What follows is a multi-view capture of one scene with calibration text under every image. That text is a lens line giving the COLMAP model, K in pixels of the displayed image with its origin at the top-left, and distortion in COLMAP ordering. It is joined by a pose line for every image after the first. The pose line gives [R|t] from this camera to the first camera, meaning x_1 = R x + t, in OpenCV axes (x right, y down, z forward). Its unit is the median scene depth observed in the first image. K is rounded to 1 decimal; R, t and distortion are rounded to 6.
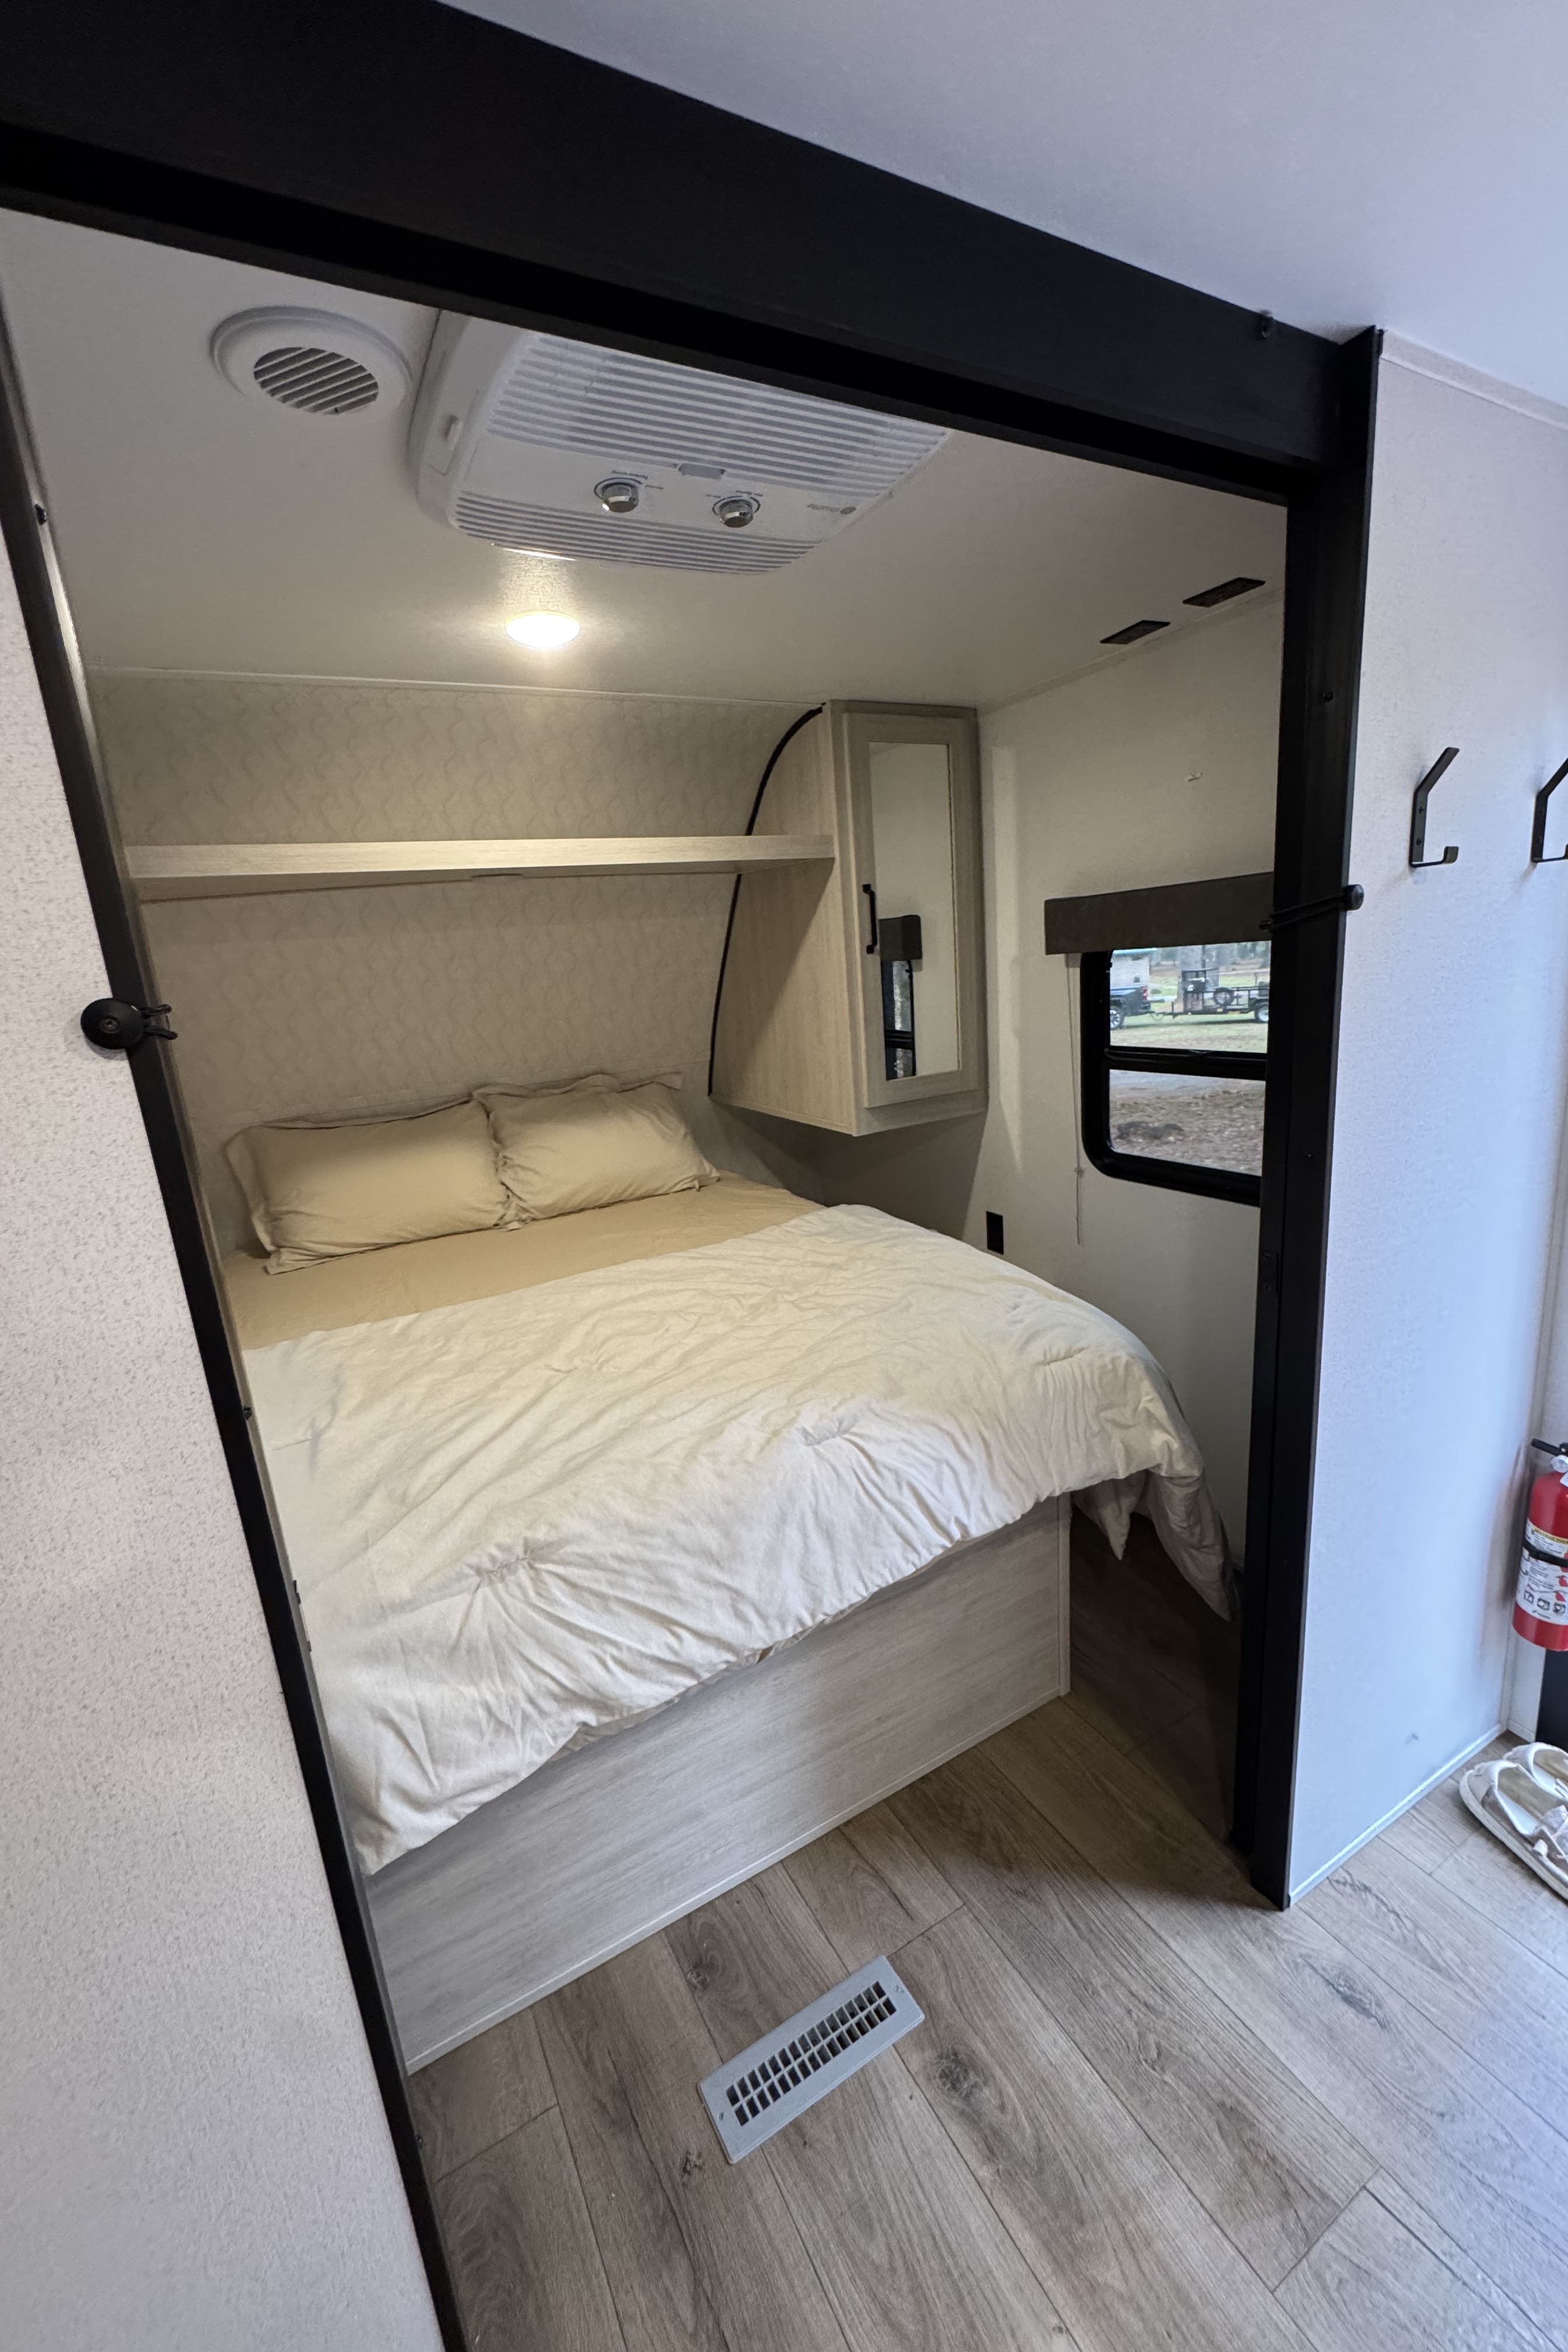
lens RADIAL K [[937.6, 0, 784.0], [0, 937.6, 1176.0], [0, 0, 1]] dist [0.000386, 0.000079]
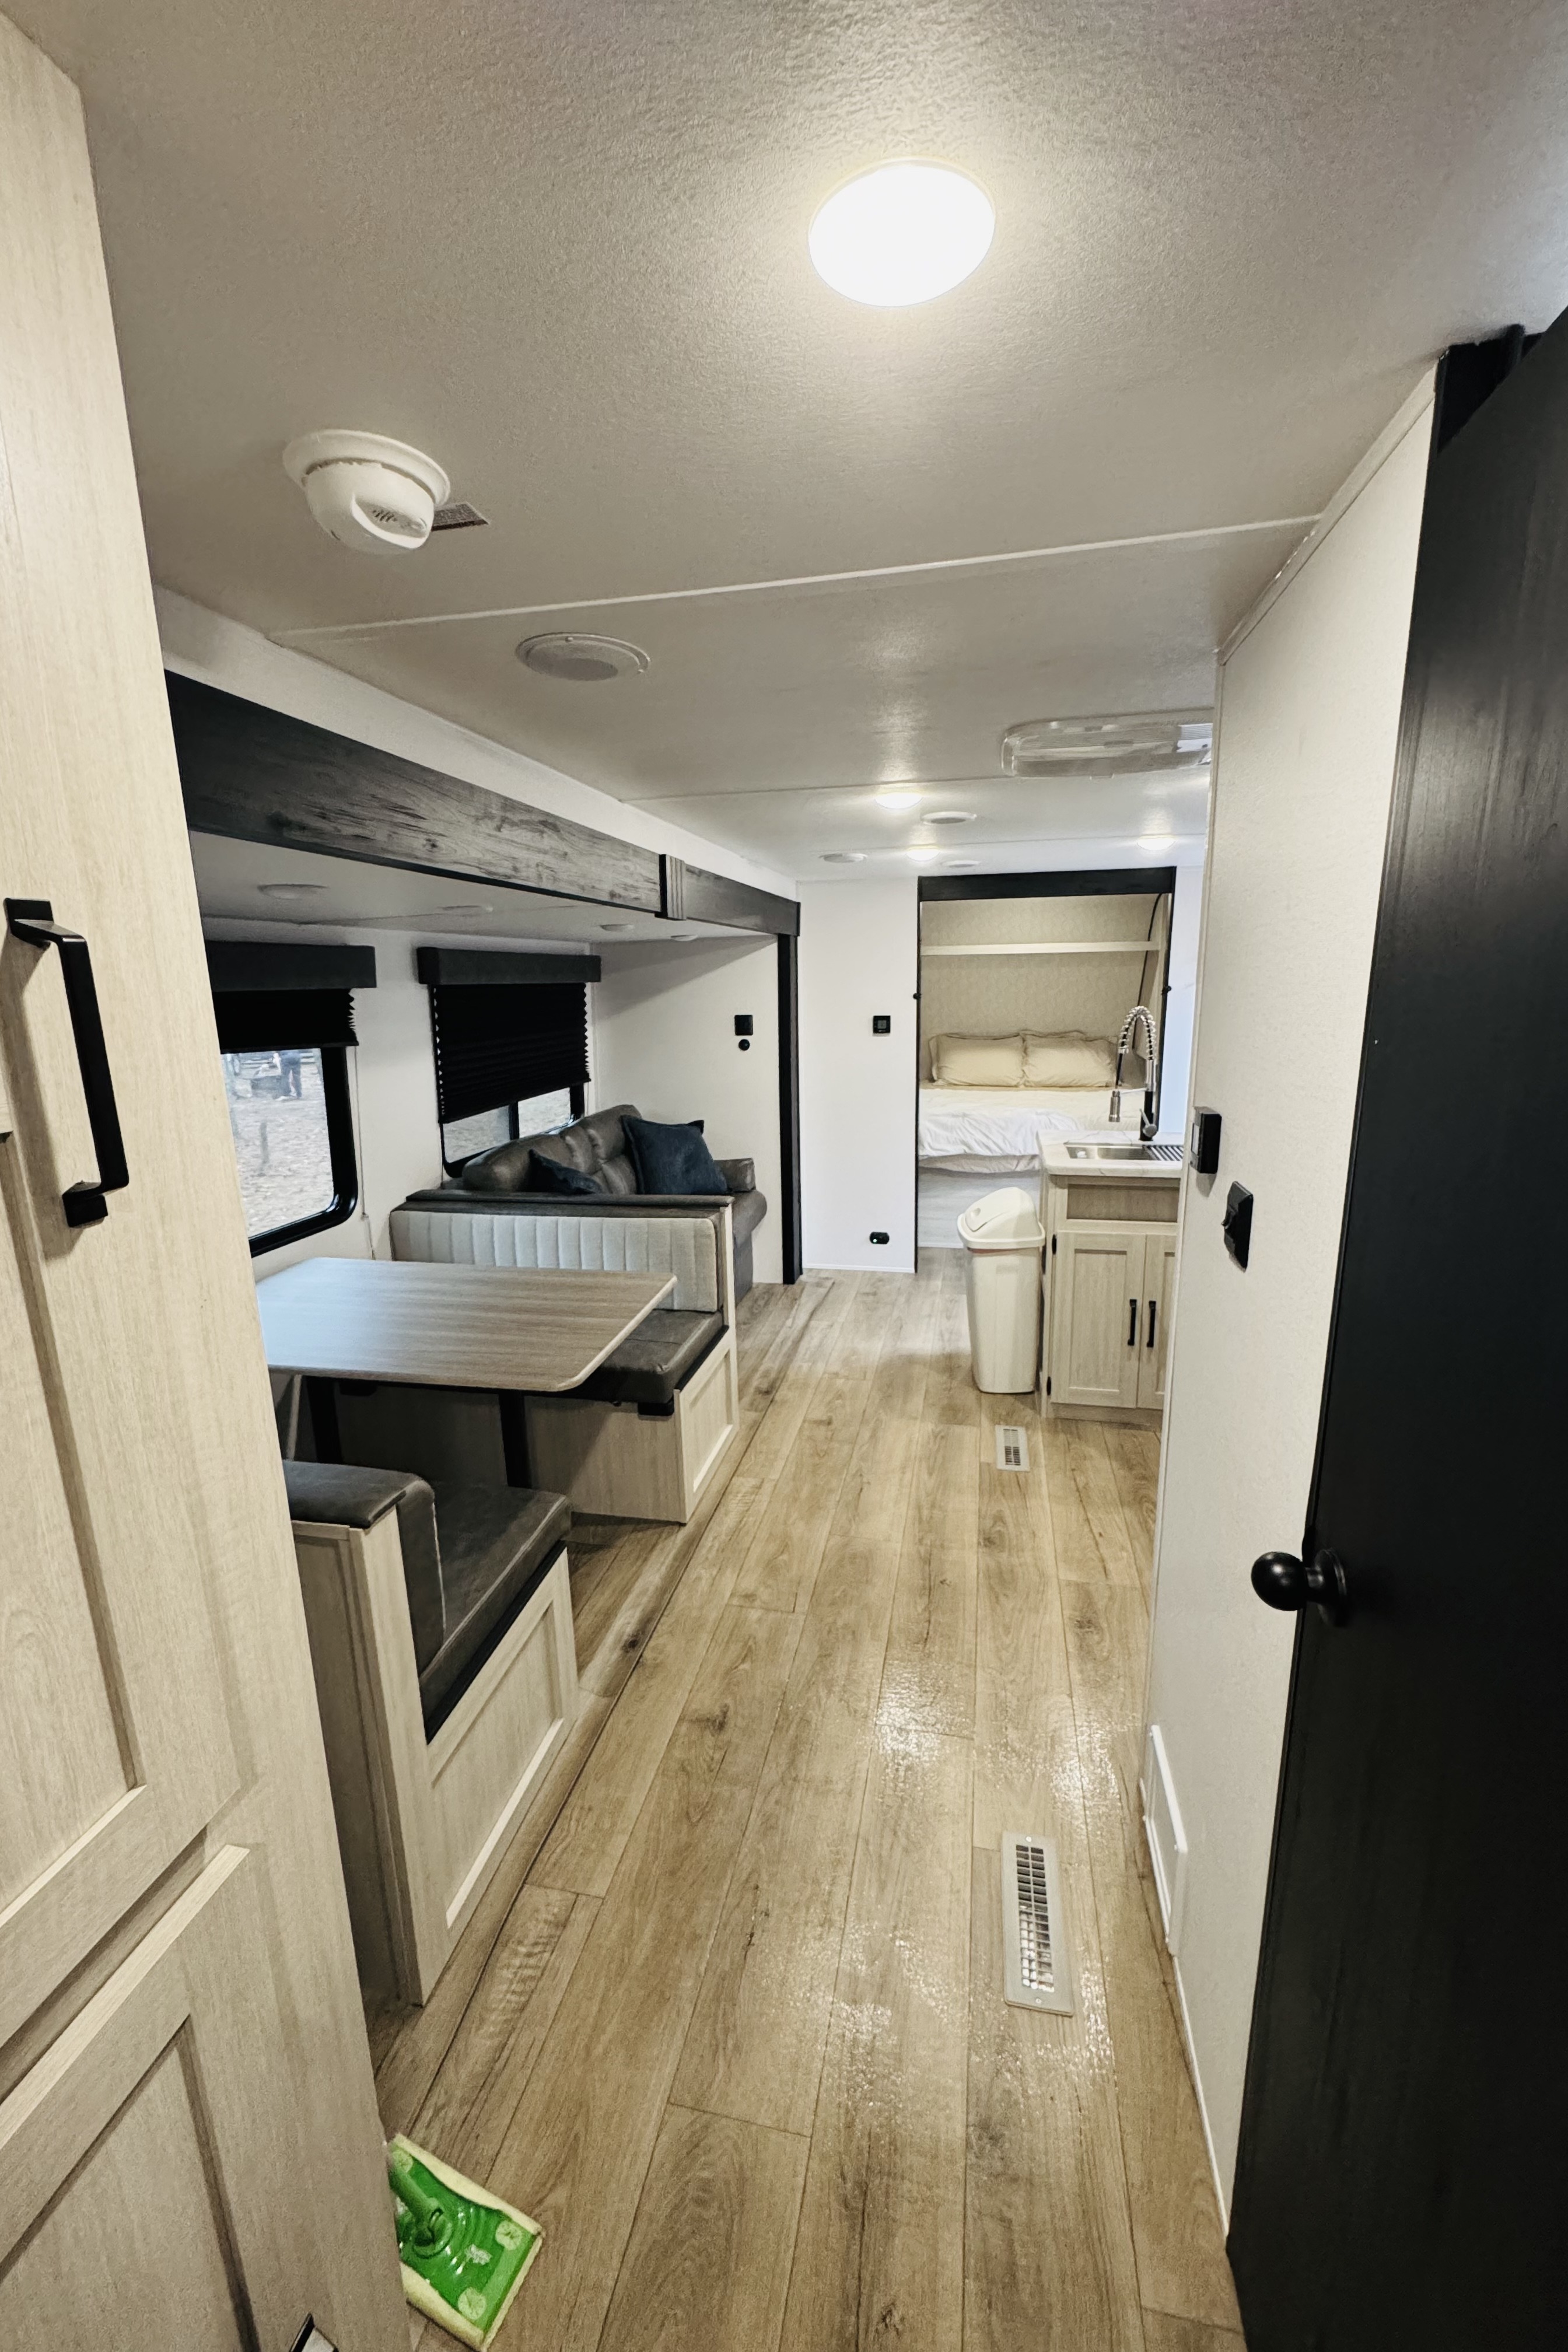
lens RADIAL K [[928.6, 0, 784.0], [0, 928.6, 1176.0], [0, 0, 1]] dist [-0.002962, 0.000088]
pose [[0.749069, 0.201966, -0.630956, 1.622240], [-0.192854, 0.977627, 0.083979, 0.385050], [0.633801, 0.058777, 0.771260, -2.478764]]
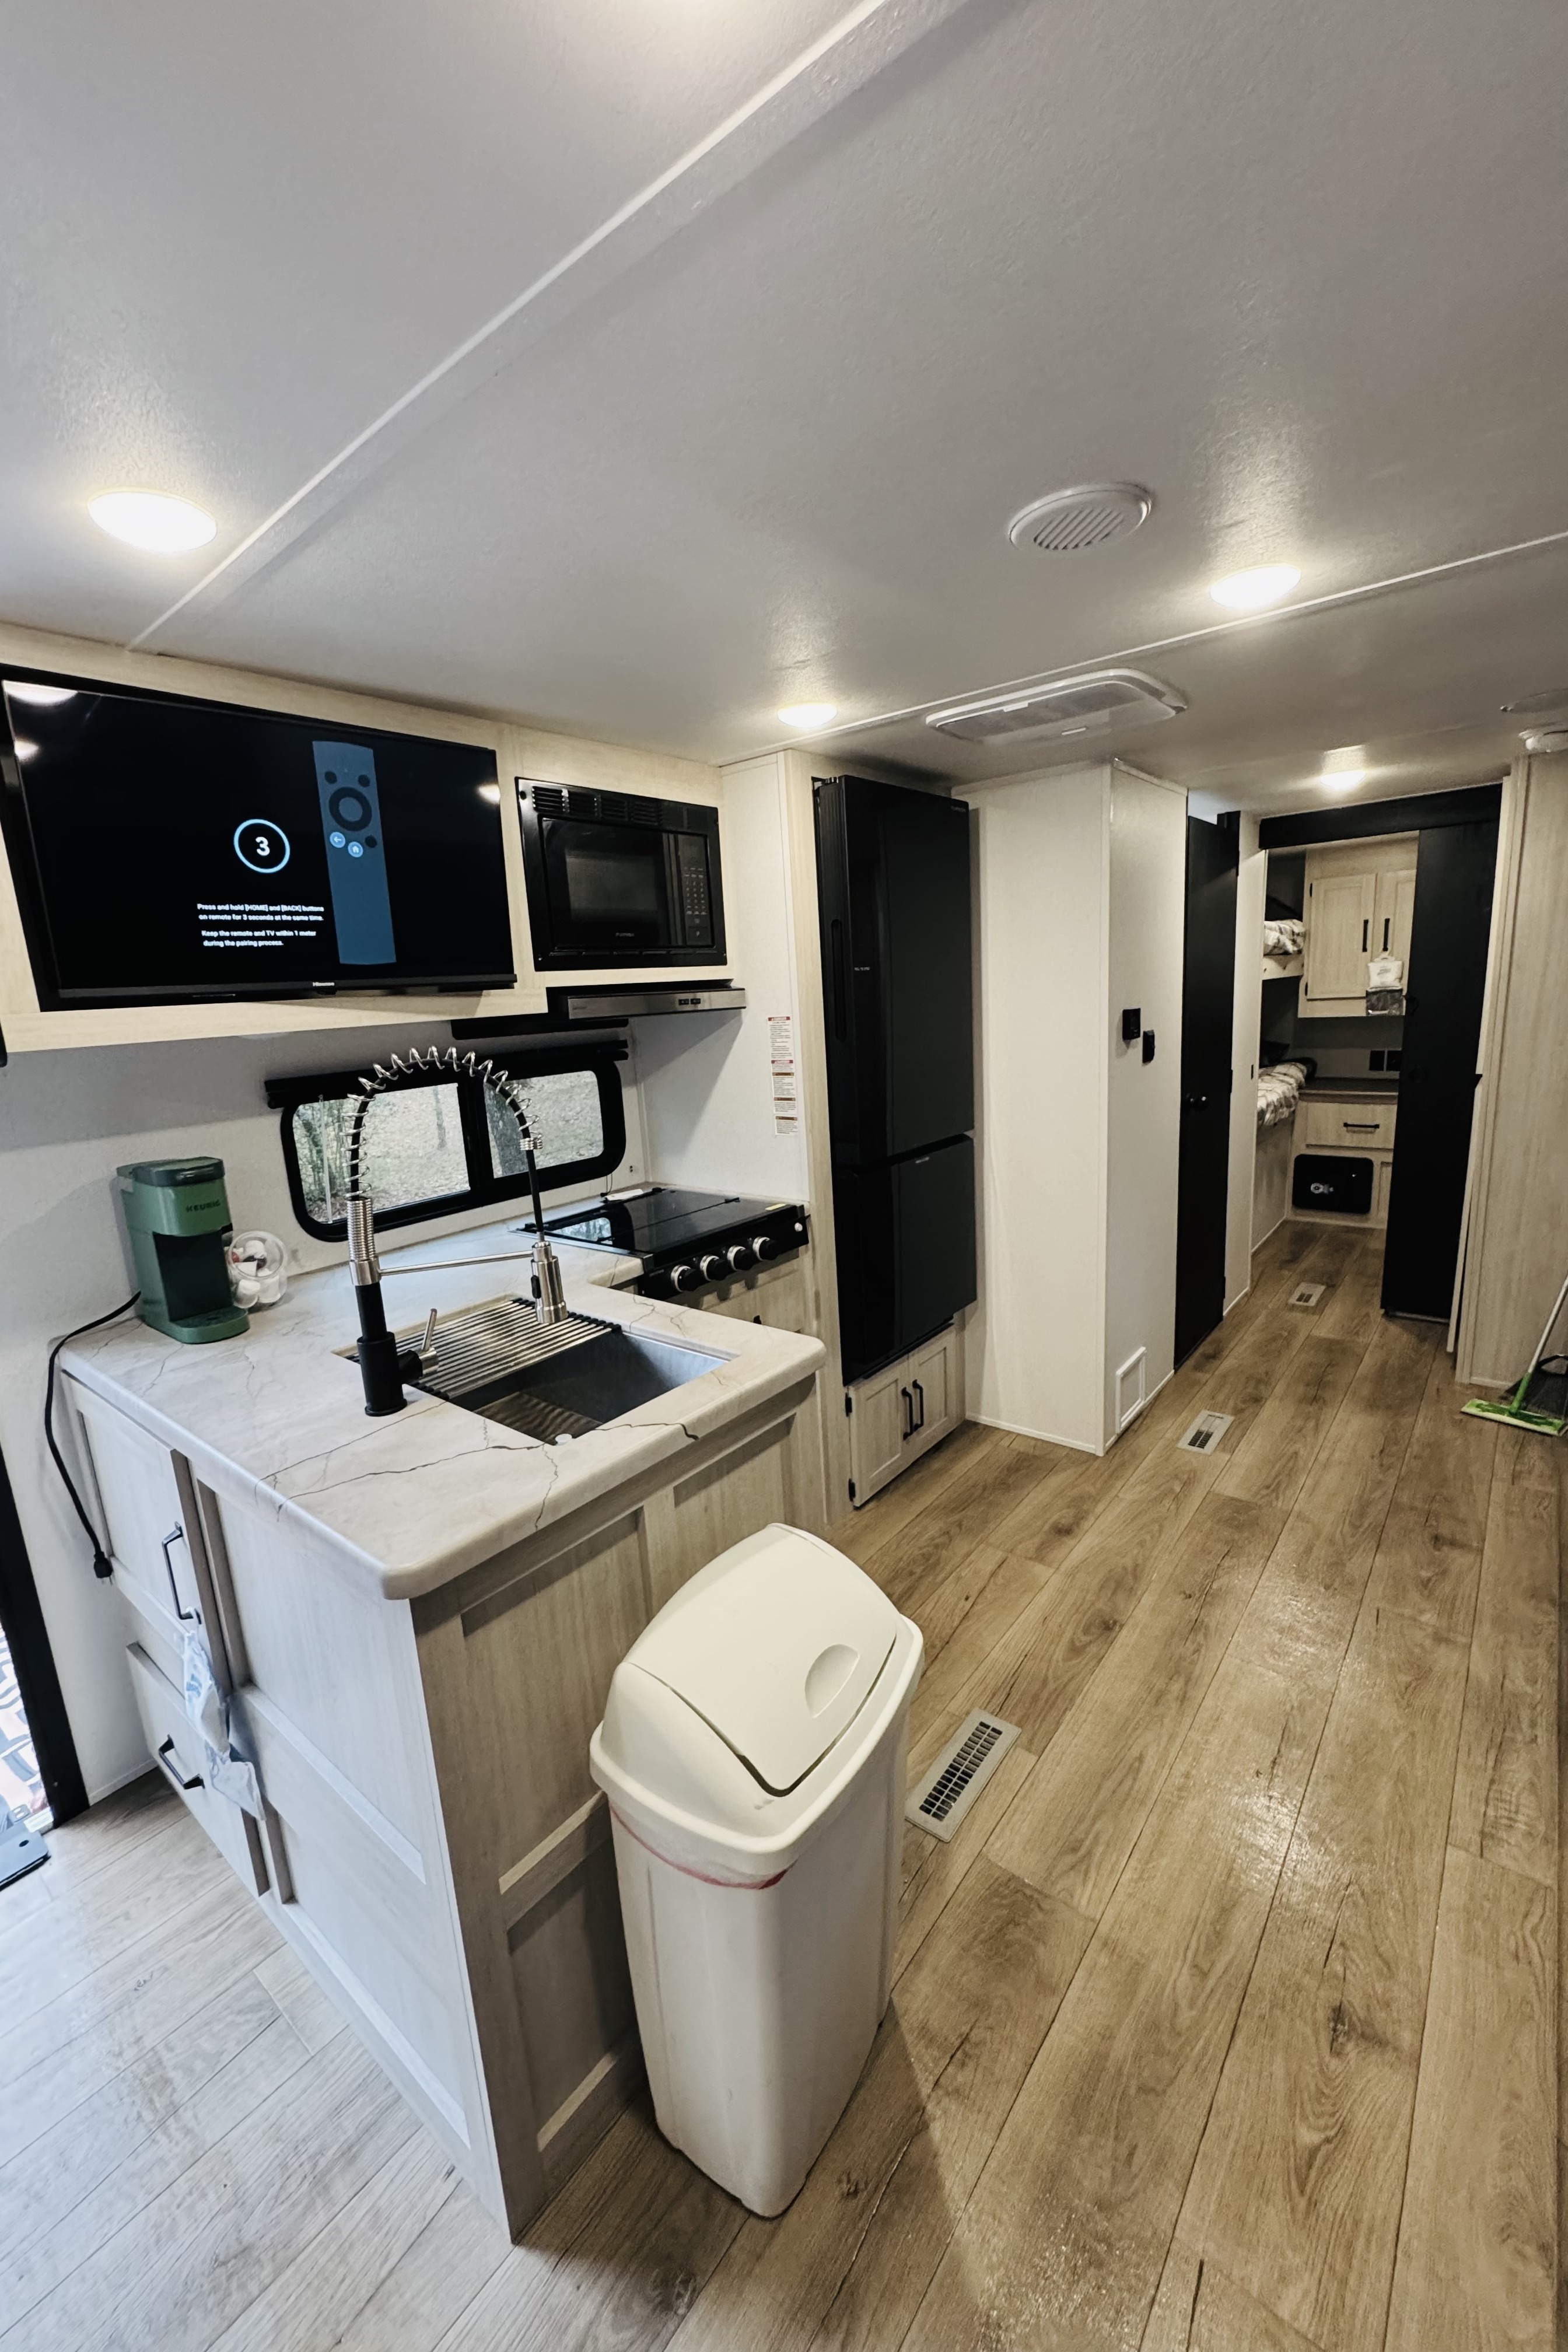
lens RADIAL K [[928.6, 0, 784.0], [0, 928.6, 1176.0], [0, 0, 1]] dist [-0.002962, 0.000088]
pose [[-0.363768, -0.083477, 0.927741, -0.261282], [0.302769, 0.931300, 0.202513, 0.022983], [-0.880911, 0.354559, -0.313503, -0.044920]]
